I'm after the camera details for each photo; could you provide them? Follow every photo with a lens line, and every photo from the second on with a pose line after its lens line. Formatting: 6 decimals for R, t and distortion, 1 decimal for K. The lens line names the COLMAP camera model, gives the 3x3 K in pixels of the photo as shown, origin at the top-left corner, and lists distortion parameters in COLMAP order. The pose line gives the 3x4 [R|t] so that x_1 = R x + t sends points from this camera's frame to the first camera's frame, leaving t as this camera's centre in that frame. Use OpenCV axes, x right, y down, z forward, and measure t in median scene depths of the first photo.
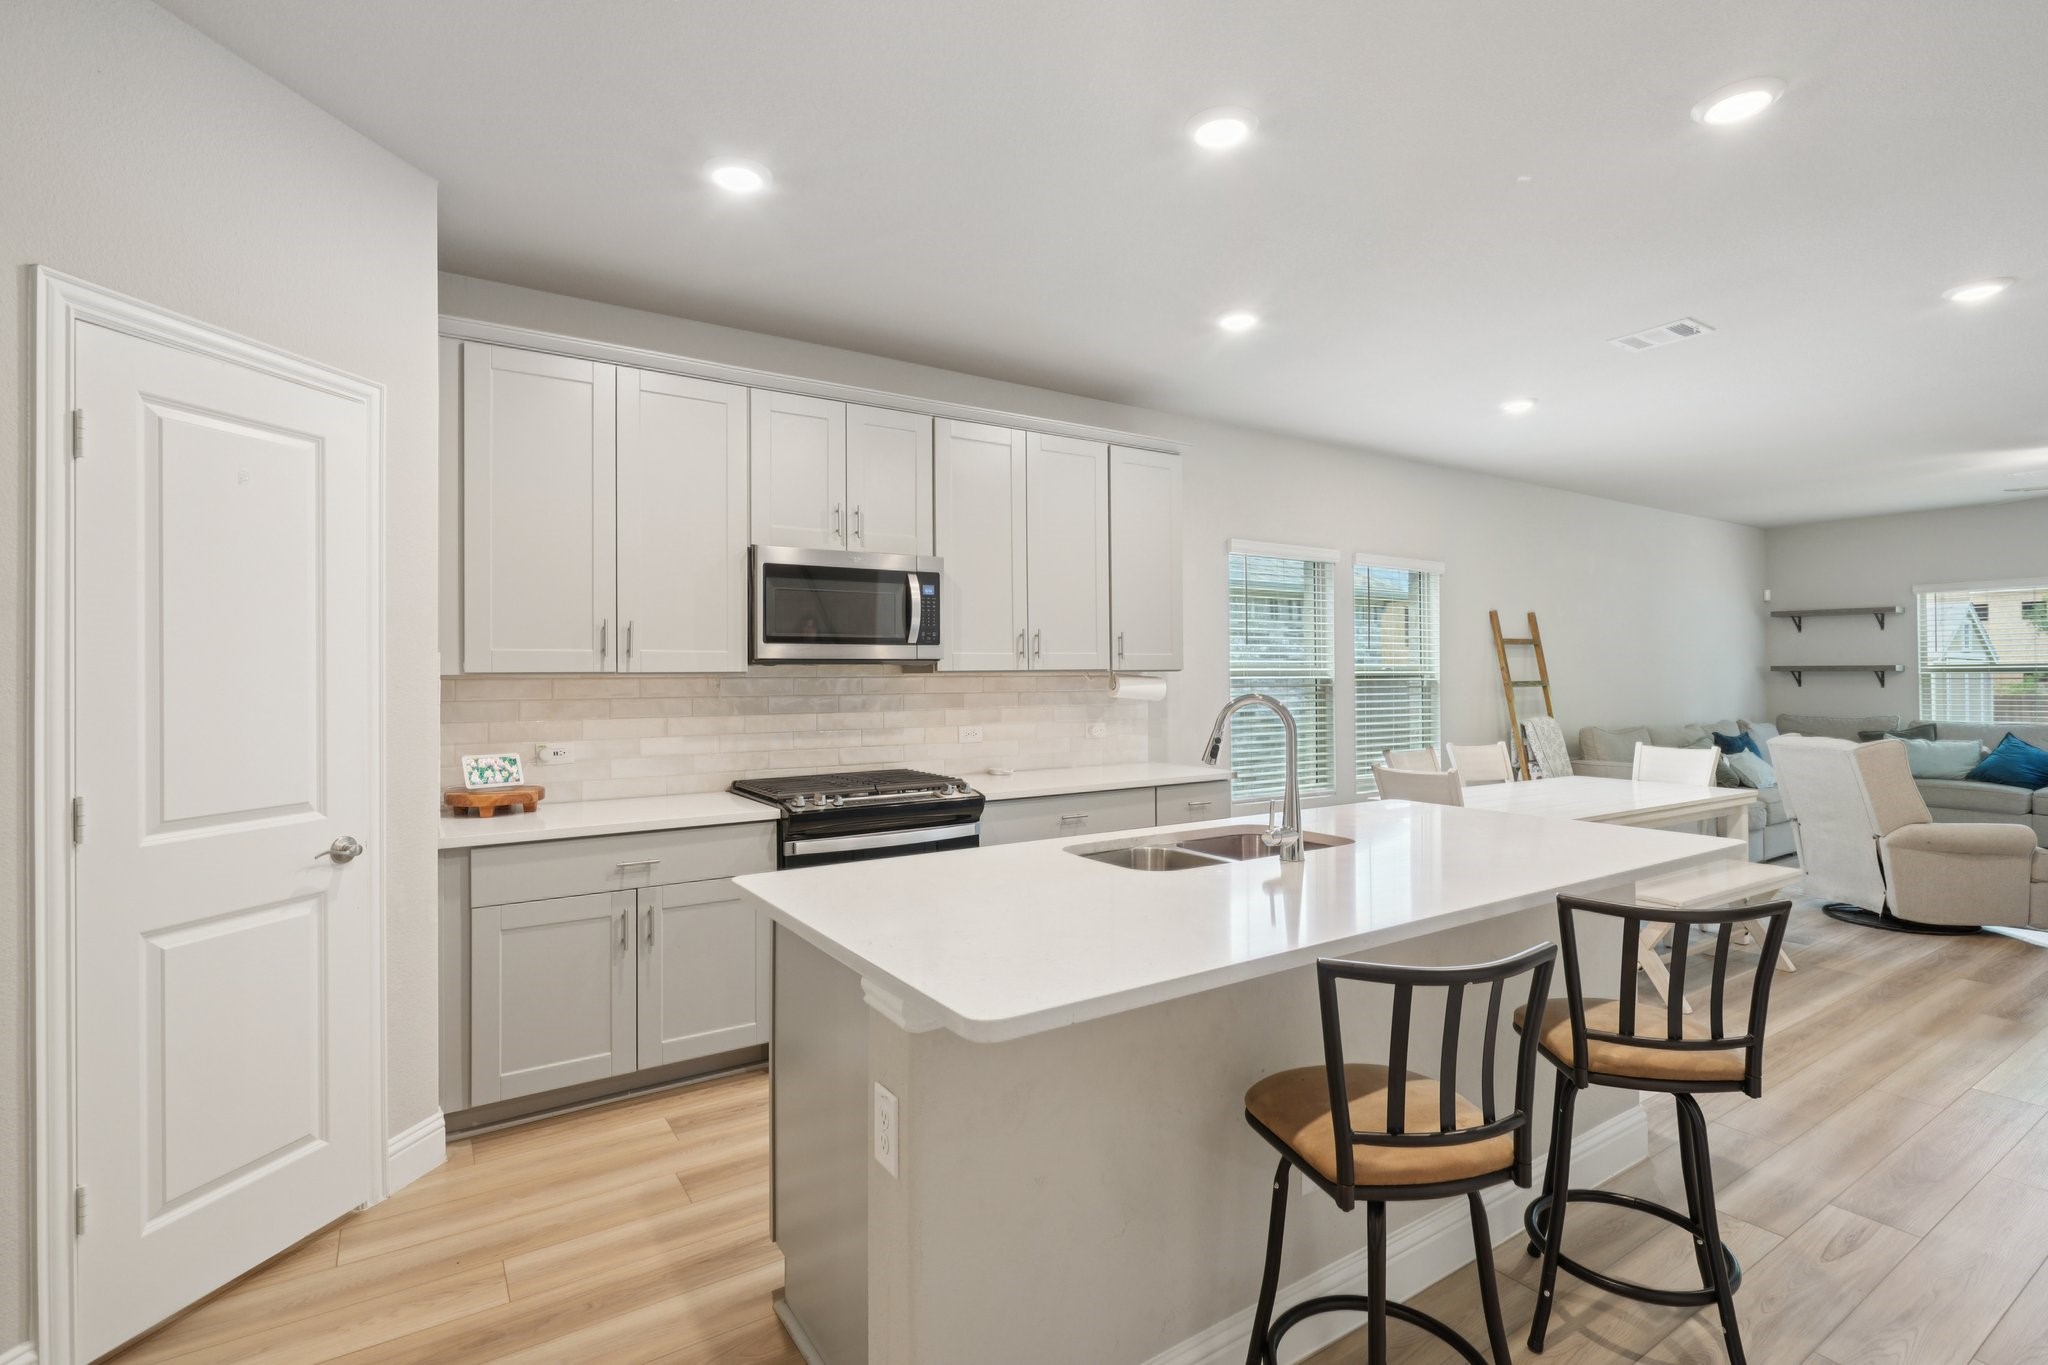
lens RADIAL K [[945.5, 0, 1024.0], [0, 945.5, 682.5], [0, 0, 1]] dist [0.000670, 0.000140]
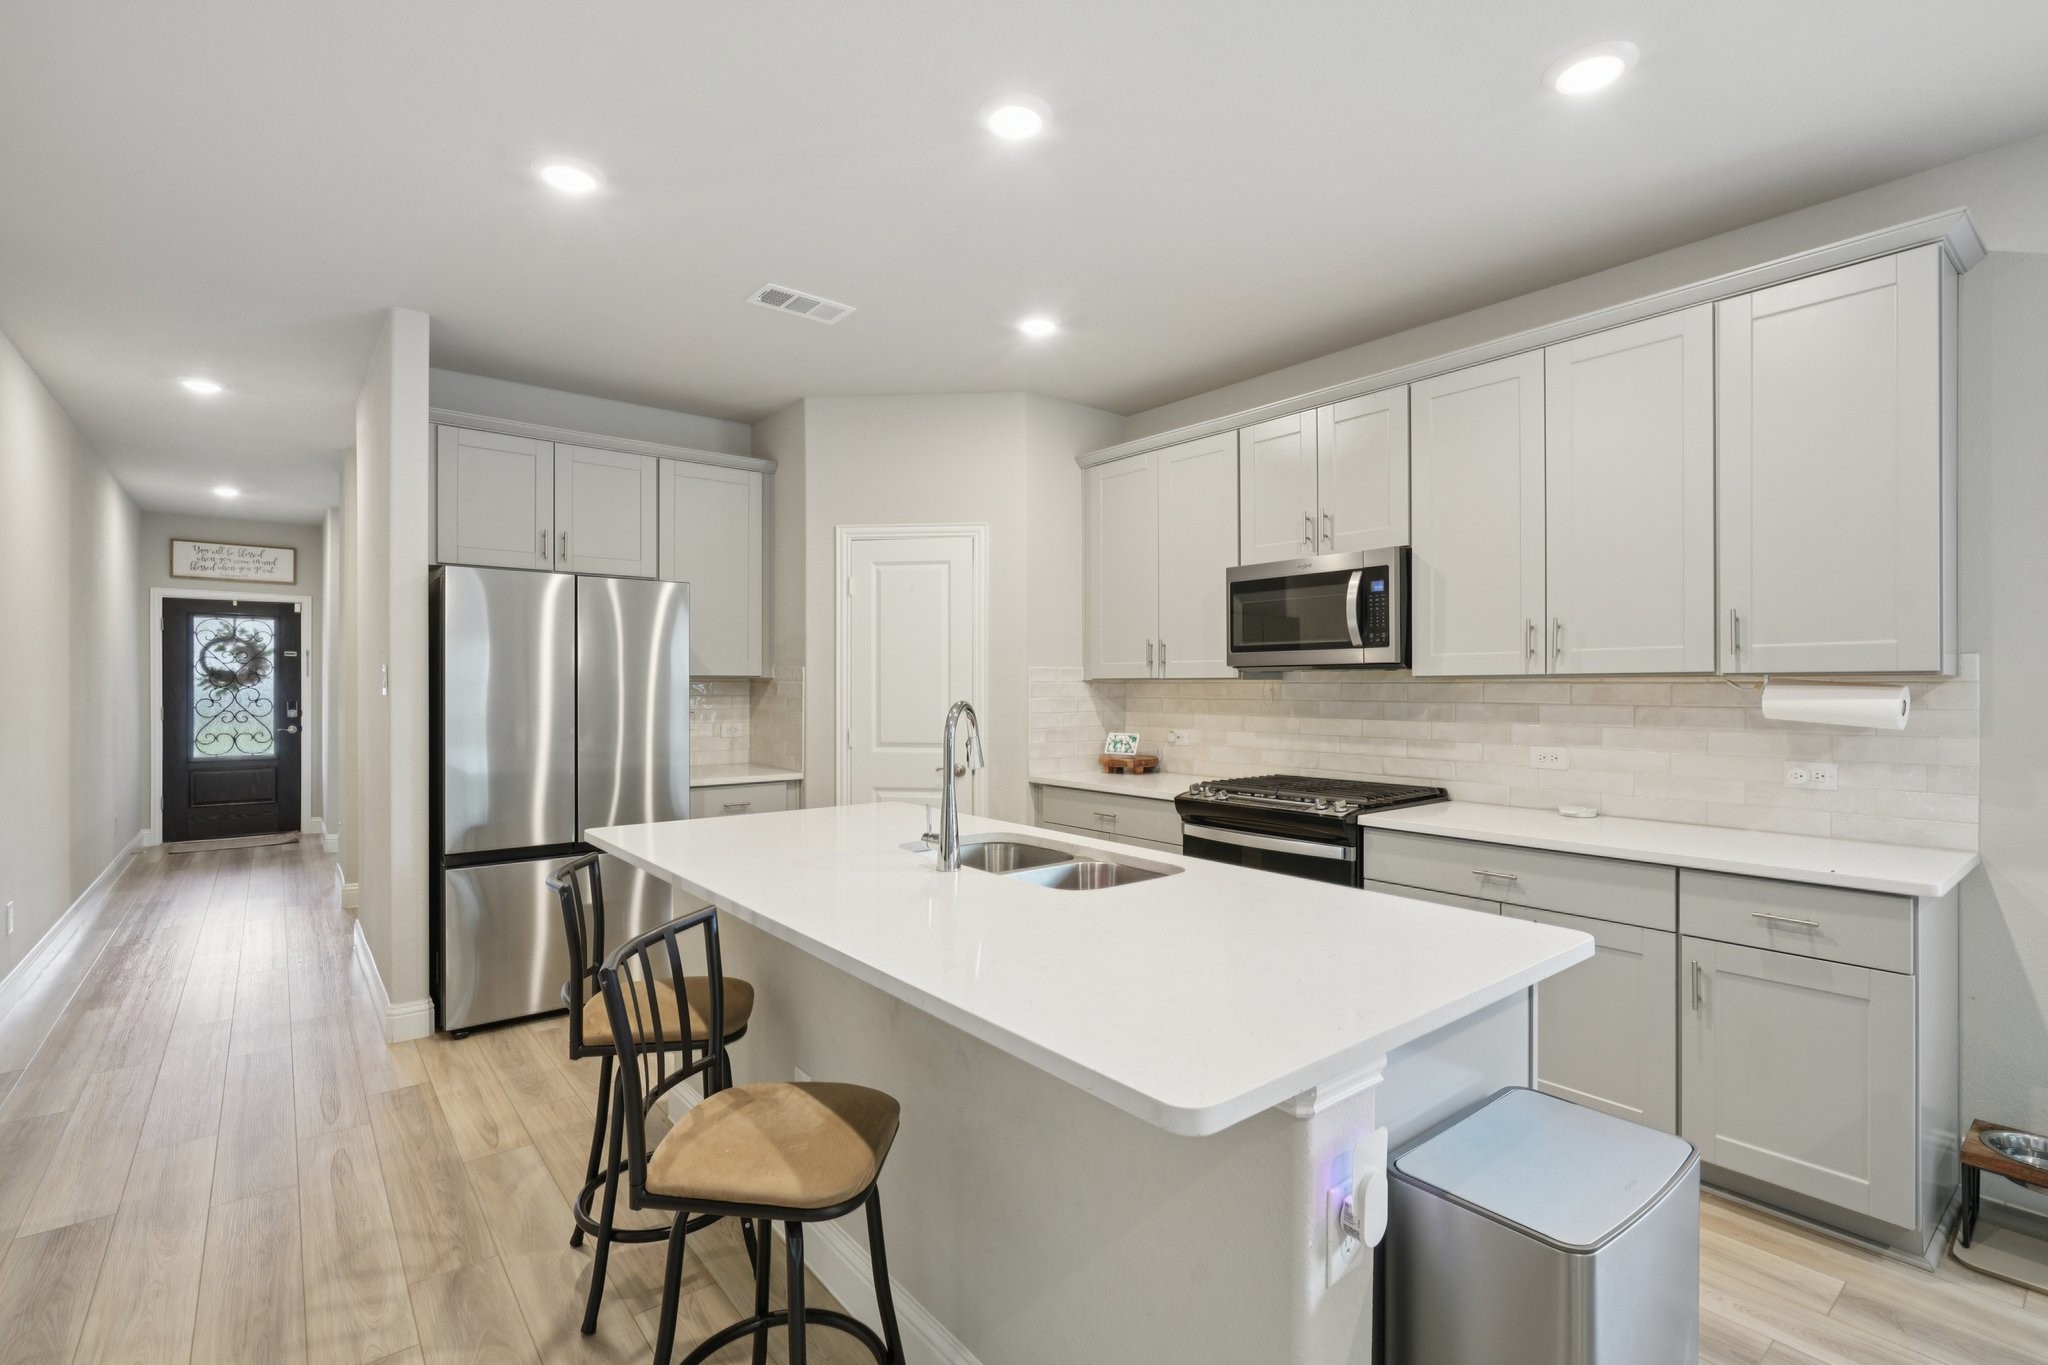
lens RADIAL K [[945.5, 0, 1024.0], [0, 945.5, 682.5], [0, 0, 1]] dist [0.000670, 0.000140]
pose [[0.111045, 0.006618, -0.993793, 0.735197], [-0.005364, 0.999967, 0.006059, -0.009801], [0.993801, 0.004658, 0.111077, 0.551682]]
